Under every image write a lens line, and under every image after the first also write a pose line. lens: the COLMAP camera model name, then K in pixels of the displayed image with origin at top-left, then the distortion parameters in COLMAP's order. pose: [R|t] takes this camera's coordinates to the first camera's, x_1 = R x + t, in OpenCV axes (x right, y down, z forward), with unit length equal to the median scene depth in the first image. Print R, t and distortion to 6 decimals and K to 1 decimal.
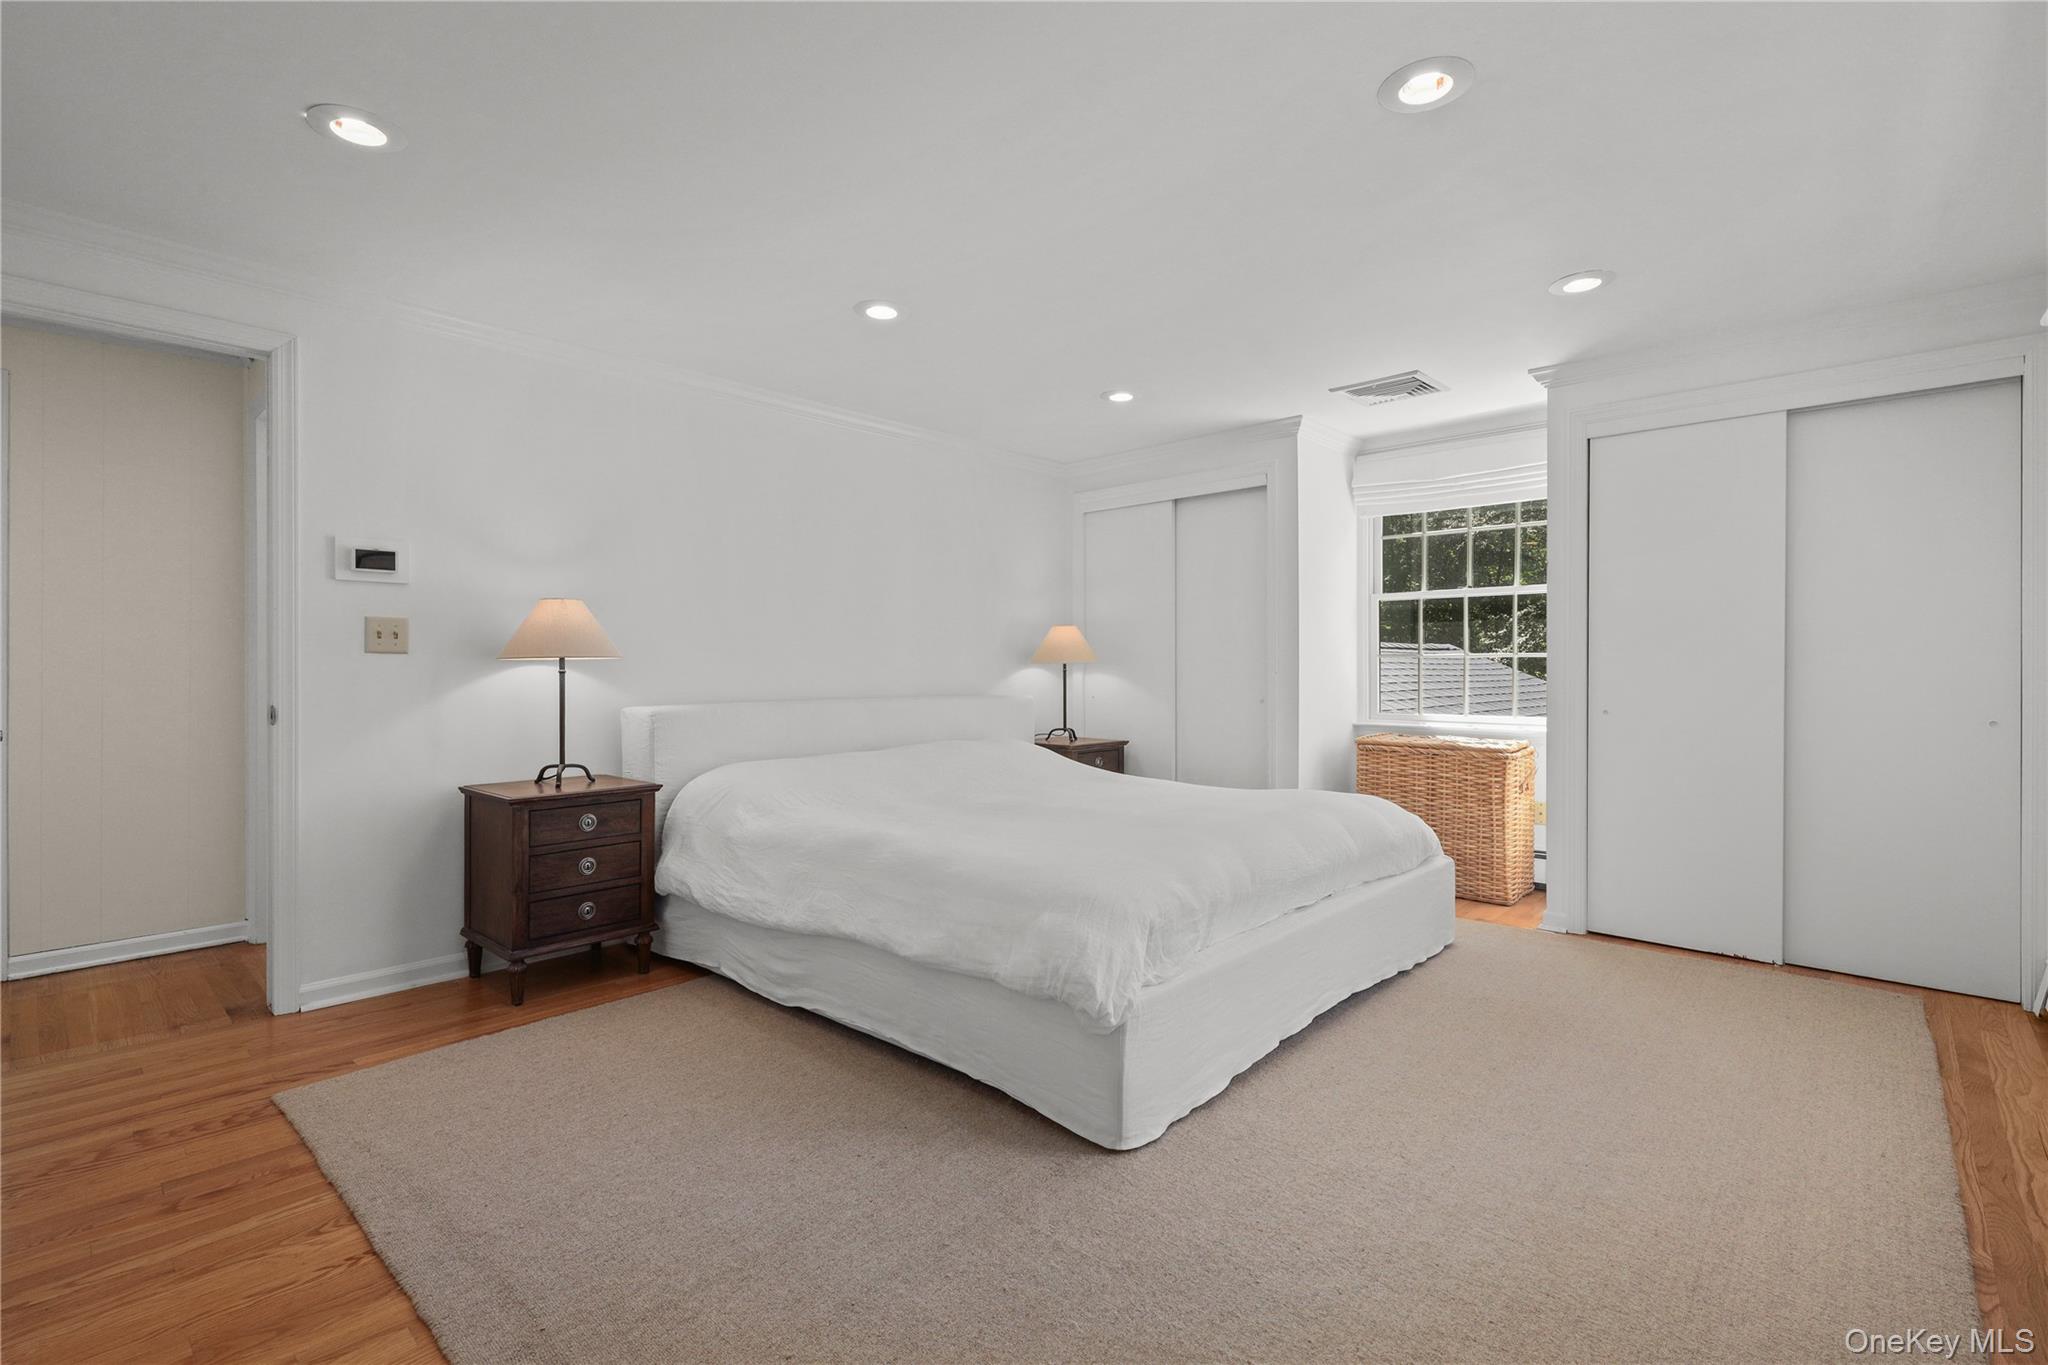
lens RADIAL K [[940.9, 0, 1019.5], [0, 940.9, 672.5], [0, 0, 1]] dist [-0.000147, 0.000196]
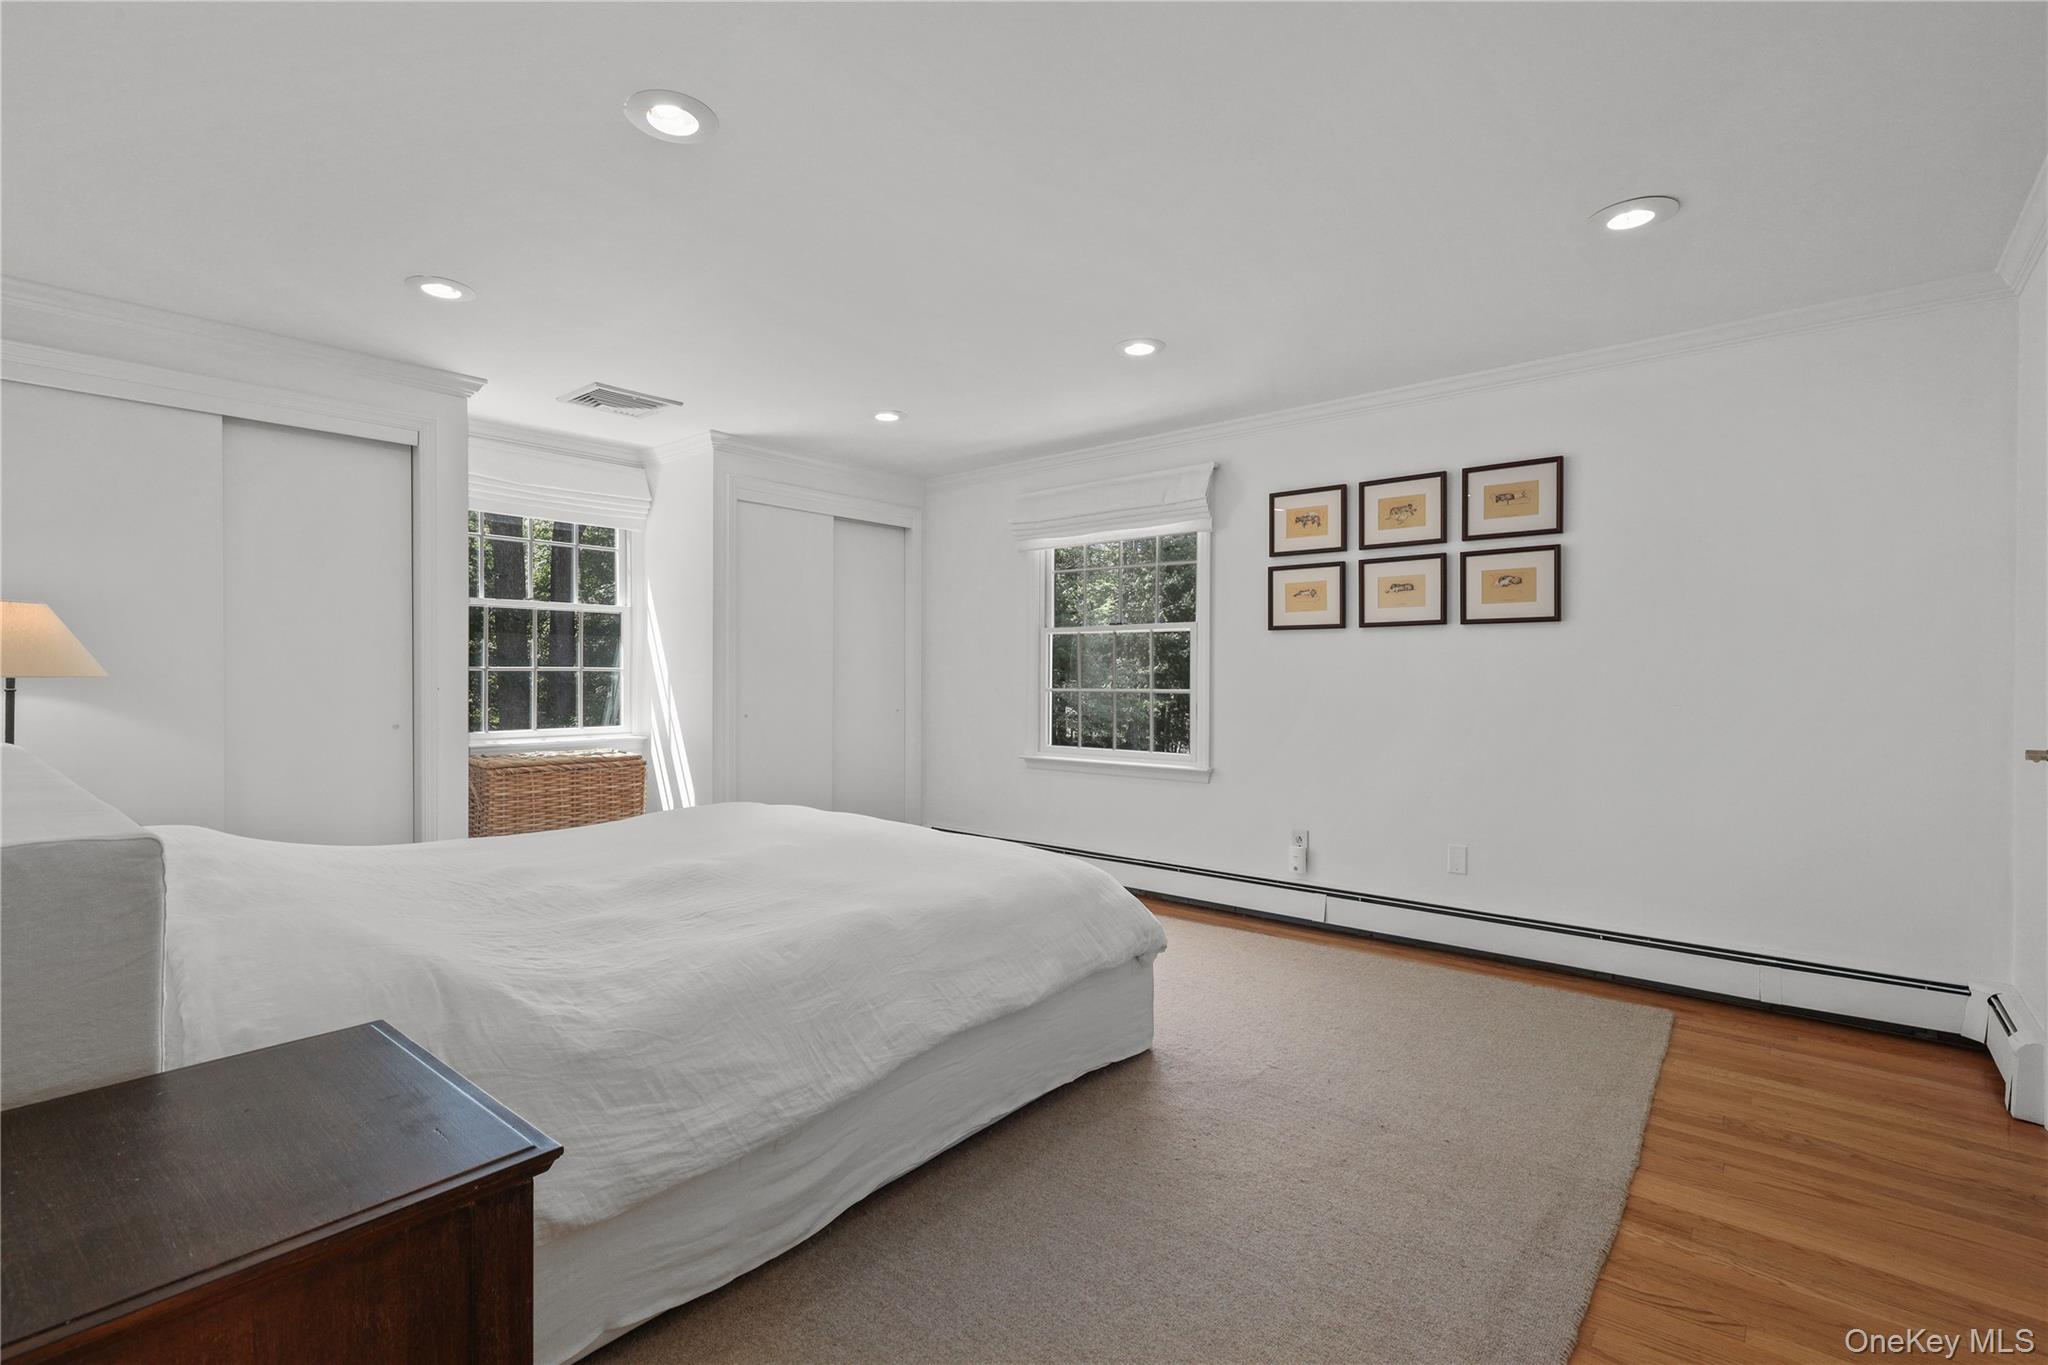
lens RADIAL K [[940.9, 0, 1018.8], [0, 940.9, 681.1], [0, 0, 1]] dist [-0.000147, 0.000196]
pose [[-0.050522, -0.005150, 0.998710, -0.571436], [0.002180, 0.999984, 0.005267, -0.009963], [-0.998721, 0.002444, -0.050510, 0.584294]]
